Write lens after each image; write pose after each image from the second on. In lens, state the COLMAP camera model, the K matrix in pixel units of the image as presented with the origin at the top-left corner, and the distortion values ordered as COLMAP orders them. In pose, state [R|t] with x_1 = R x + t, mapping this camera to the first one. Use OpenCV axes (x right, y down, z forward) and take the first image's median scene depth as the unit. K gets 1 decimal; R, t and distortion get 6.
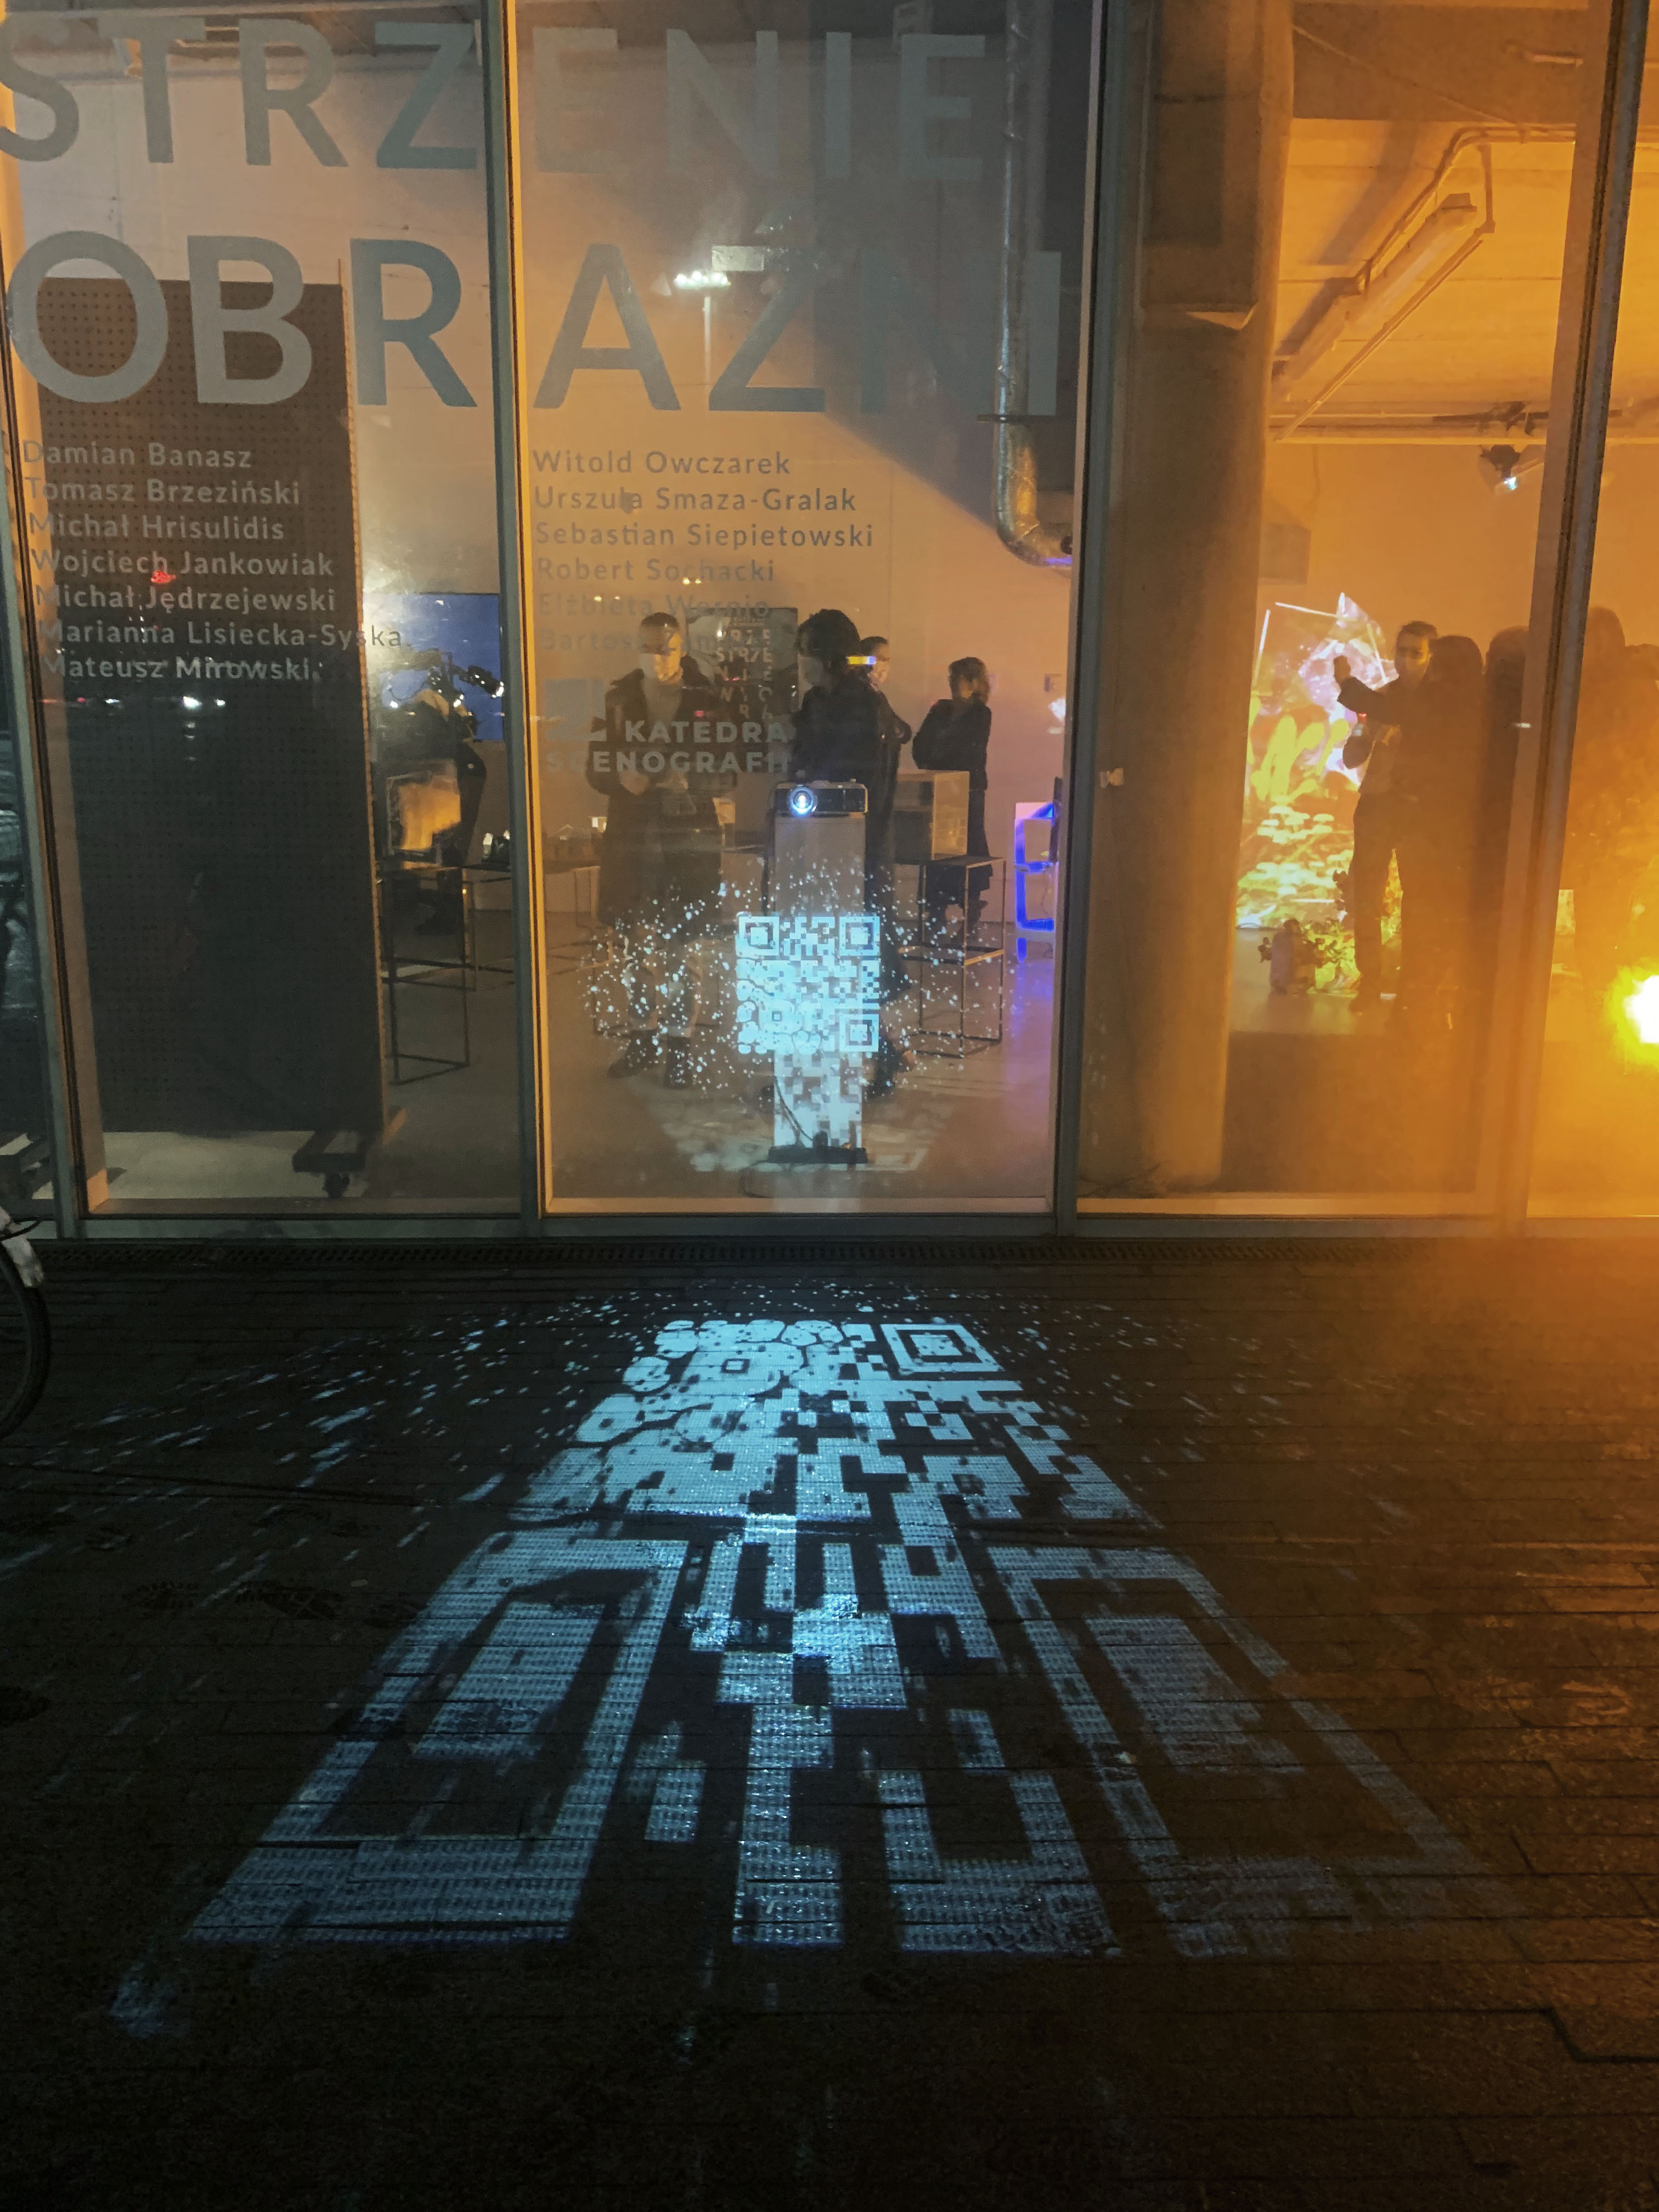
lens RADIAL K [[1635.9, 0, 829.5], [0, 1635.9, 1106.0], [0, 0, 1]] dist [0.024992, -0.001908]
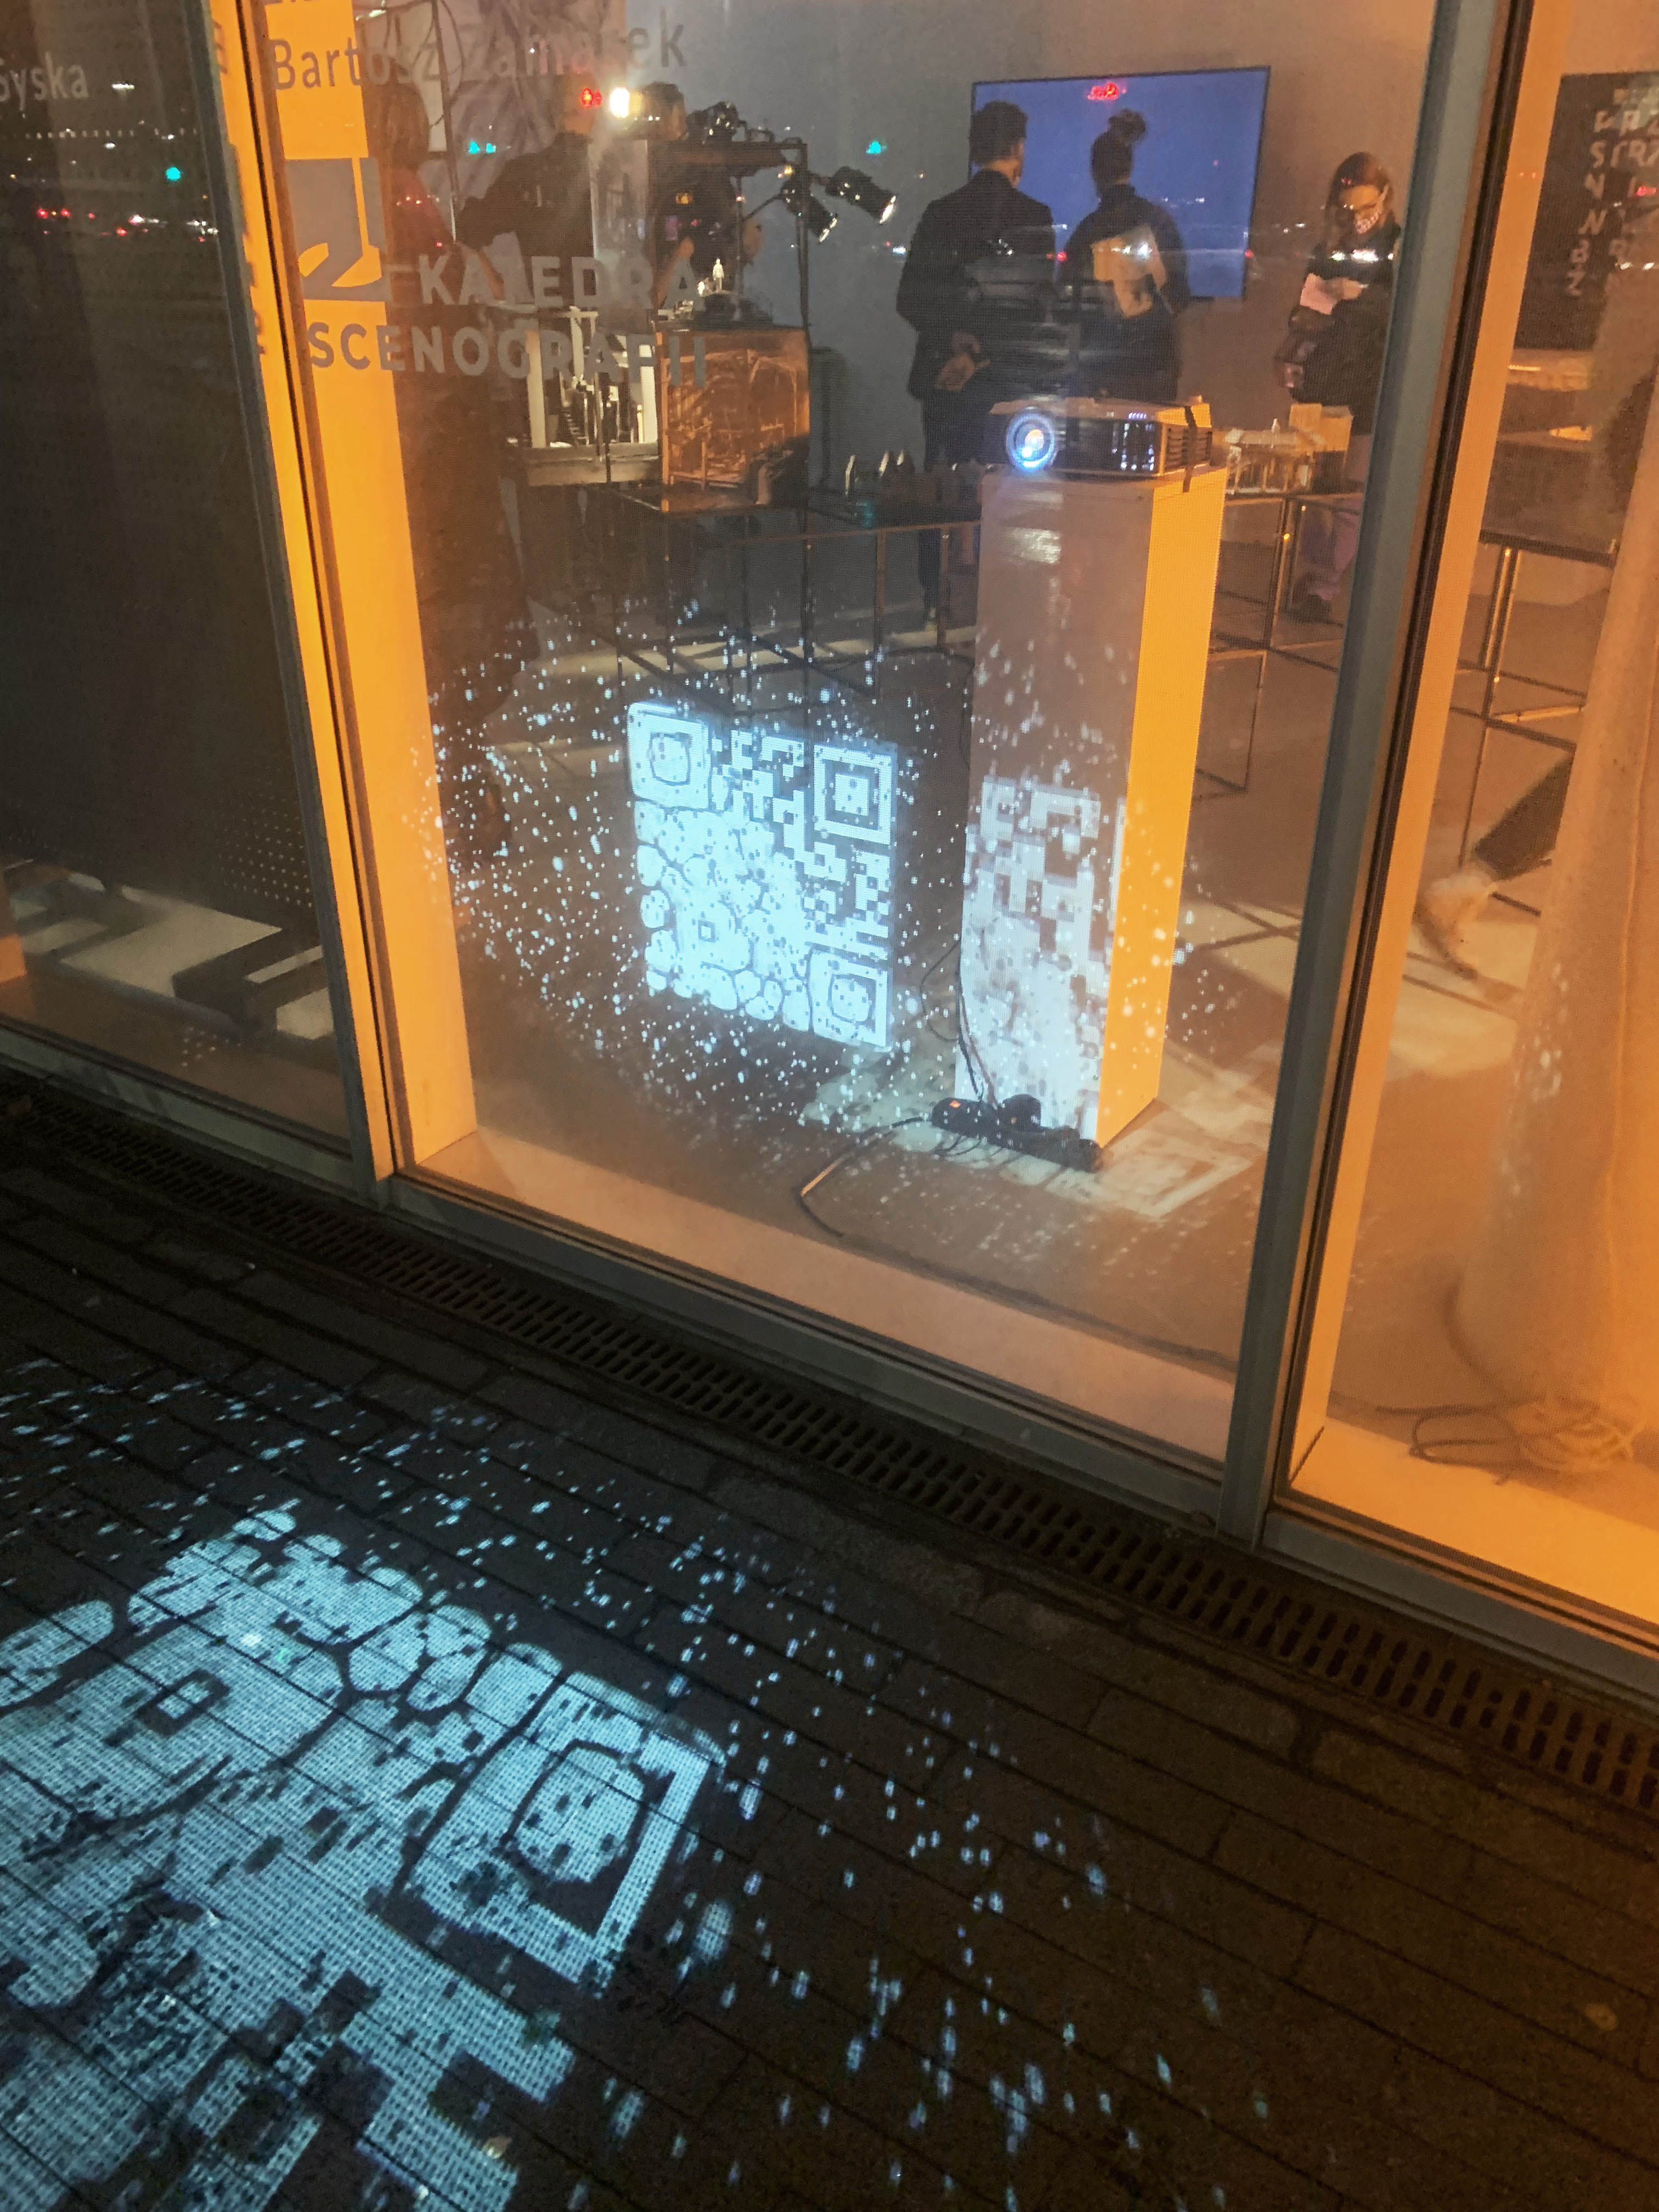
lens RADIAL K [[1635.9, 0, 829.5], [0, 1635.9, 1106.0], [0, 0, 1]] dist [0.024992, -0.001908]
pose [[0.826070, 0.256885, -0.501616, 0.255761], [-0.131443, 0.953346, 0.271761, -0.142953], [0.548025, -0.158560, 0.821296, 0.622393]]
